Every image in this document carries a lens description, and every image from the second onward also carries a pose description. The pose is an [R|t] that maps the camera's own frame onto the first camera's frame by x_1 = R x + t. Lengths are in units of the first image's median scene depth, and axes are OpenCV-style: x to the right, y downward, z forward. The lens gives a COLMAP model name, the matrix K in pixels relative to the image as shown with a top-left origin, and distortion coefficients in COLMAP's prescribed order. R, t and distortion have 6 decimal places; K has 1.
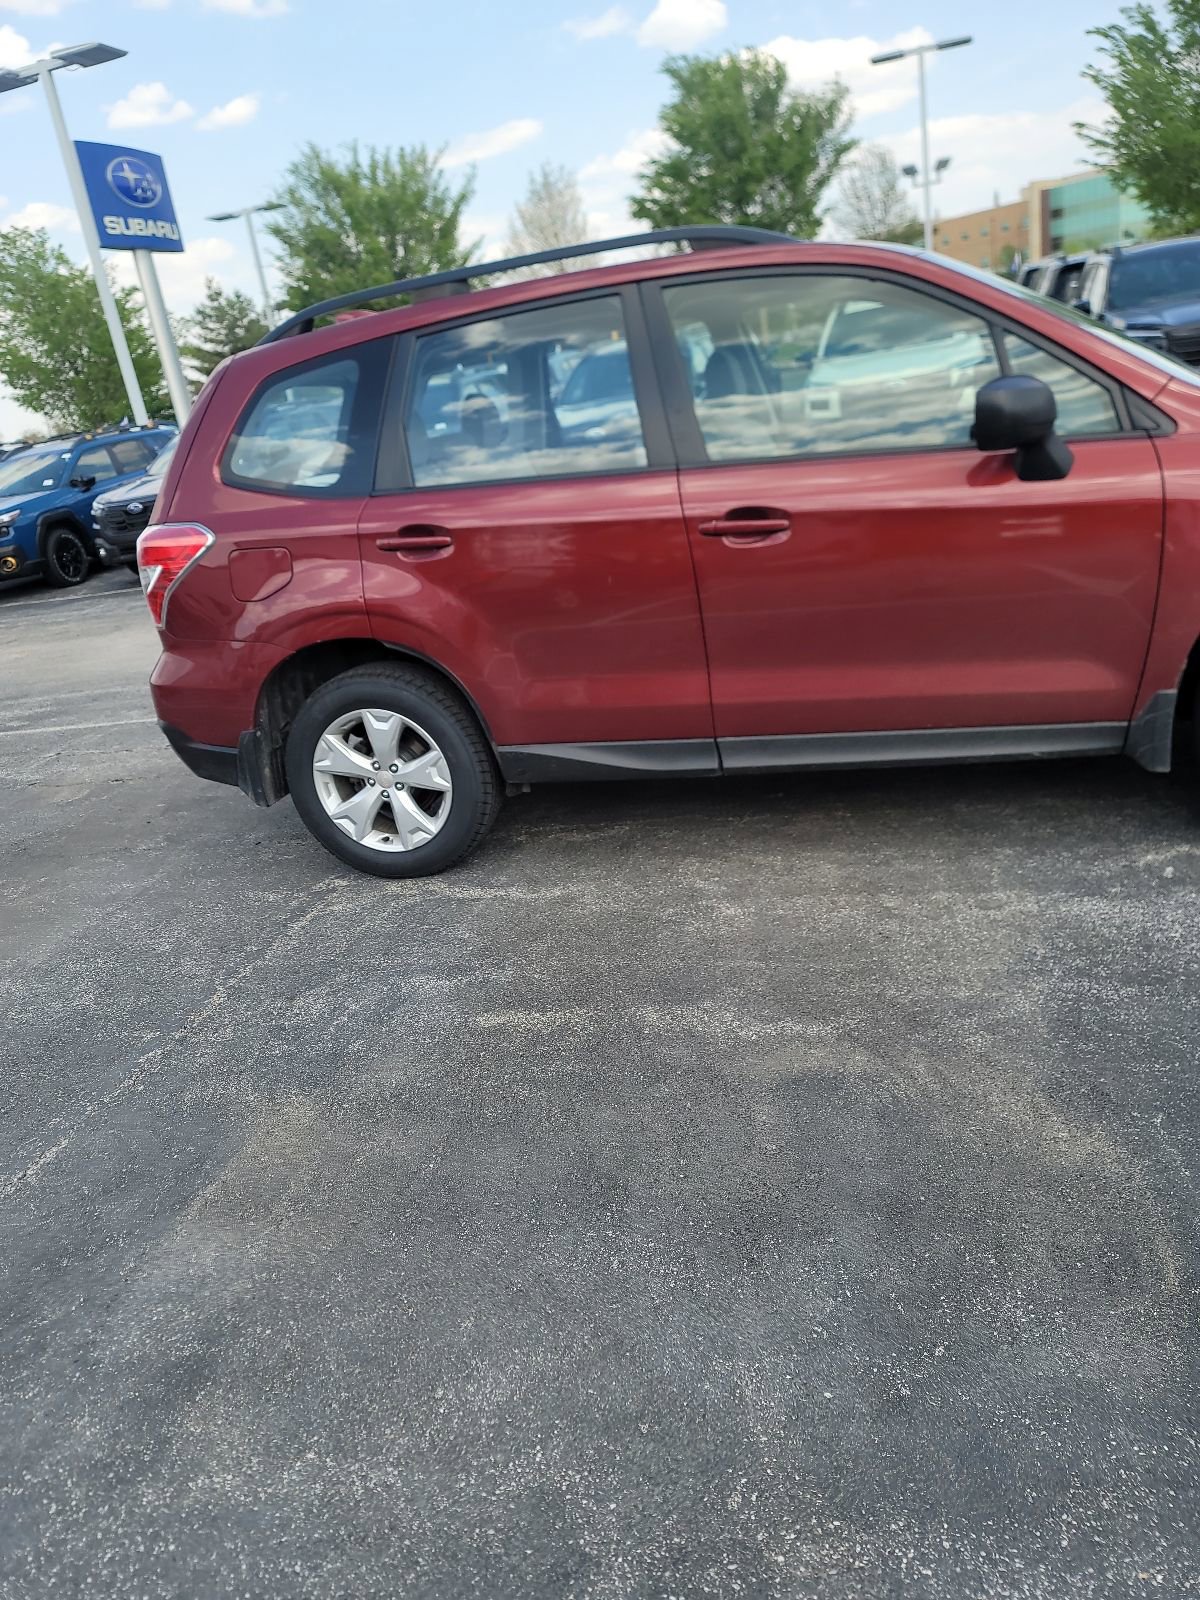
lens RADIAL K [[1233.0, 0, 562.3], [0, 1233.0, 882.8], [0, 0, 1]] dist [0.048104, -0.070573]
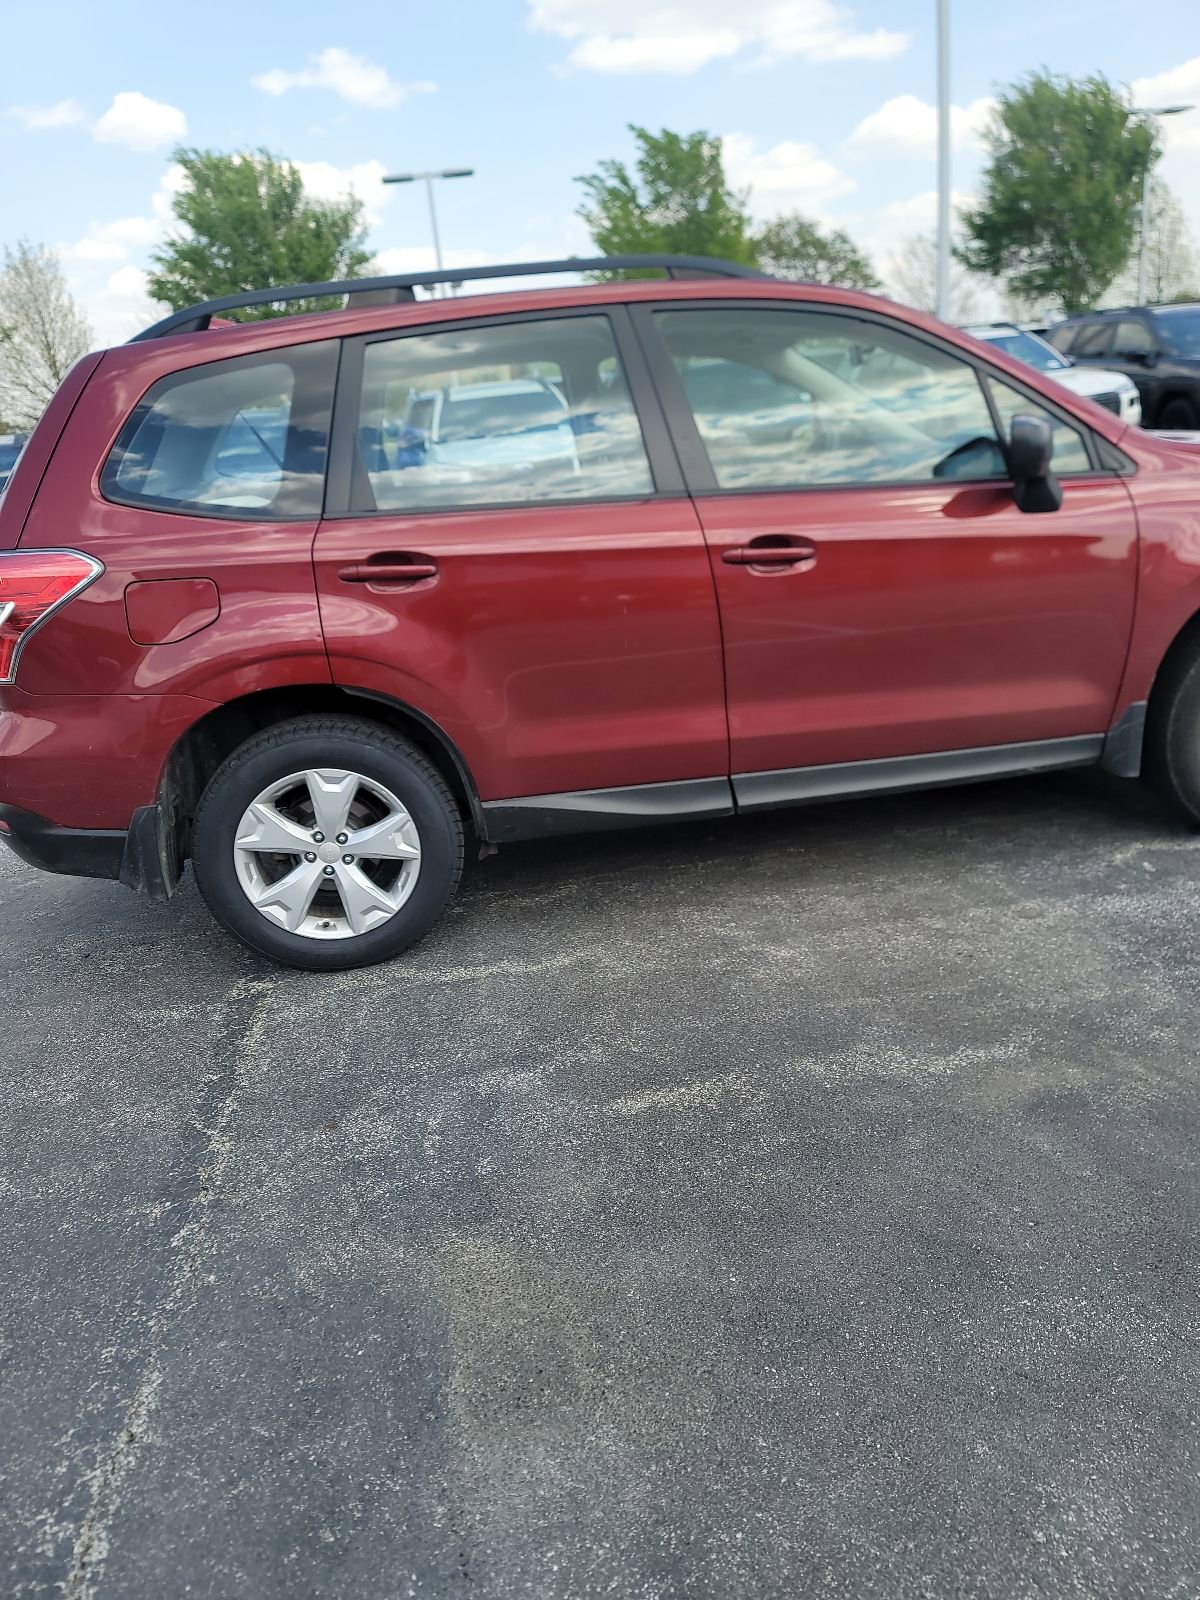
lens RADIAL K [[1230.4, 0, 593.8], [0, 1230.4, 847.1], [0, 0, 1]] dist [0.053681, -0.070434]
pose [[0.906398, -0.078985, 0.414976, -0.328454], [0.120259, 0.989962, -0.074245, -0.004027], [-0.404946, 0.117200, 0.906798, 0.168249]]
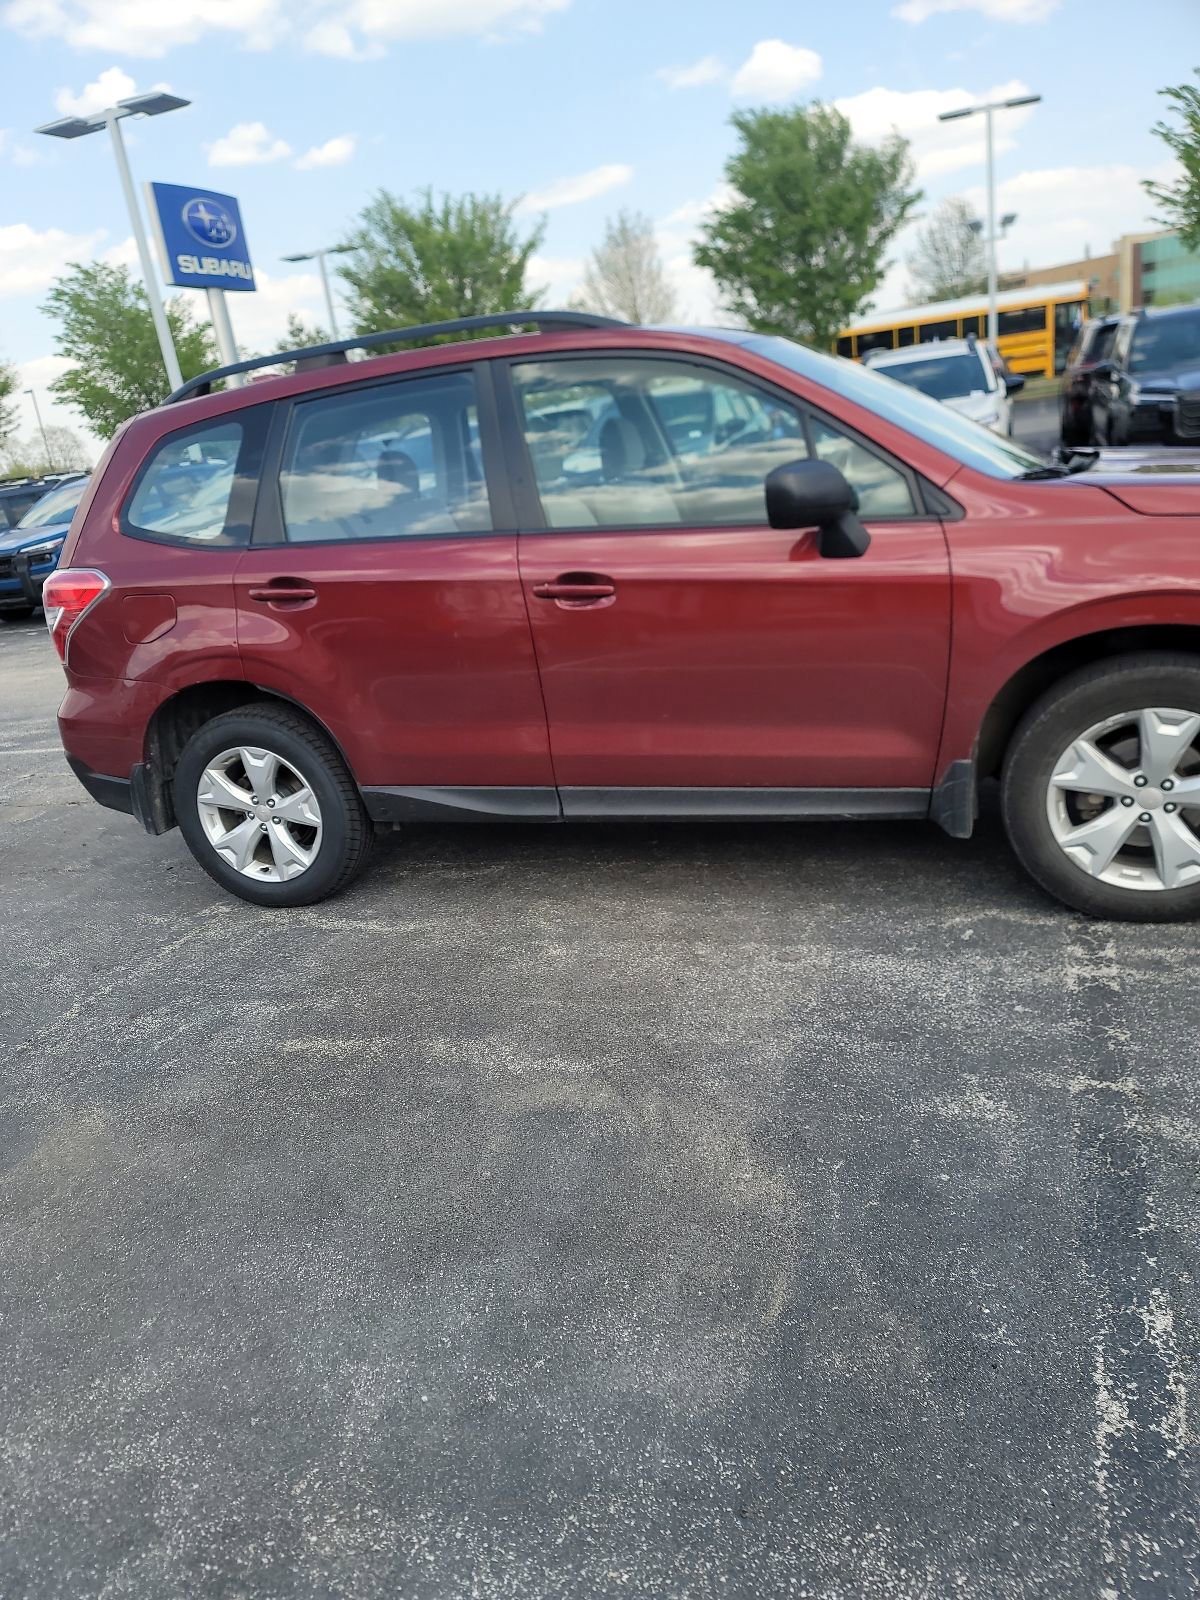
lens RADIAL K [[1233.0, 0, 562.3], [0, 1233.0, 882.8], [0, 0, 1]] dist [0.048104, -0.070573]
pose [[0.998131, 0.041719, -0.044649, 0.161139], [-0.042939, 0.998720, -0.026733, -0.007210], [0.043477, 0.028601, 0.998645, -0.042370]]
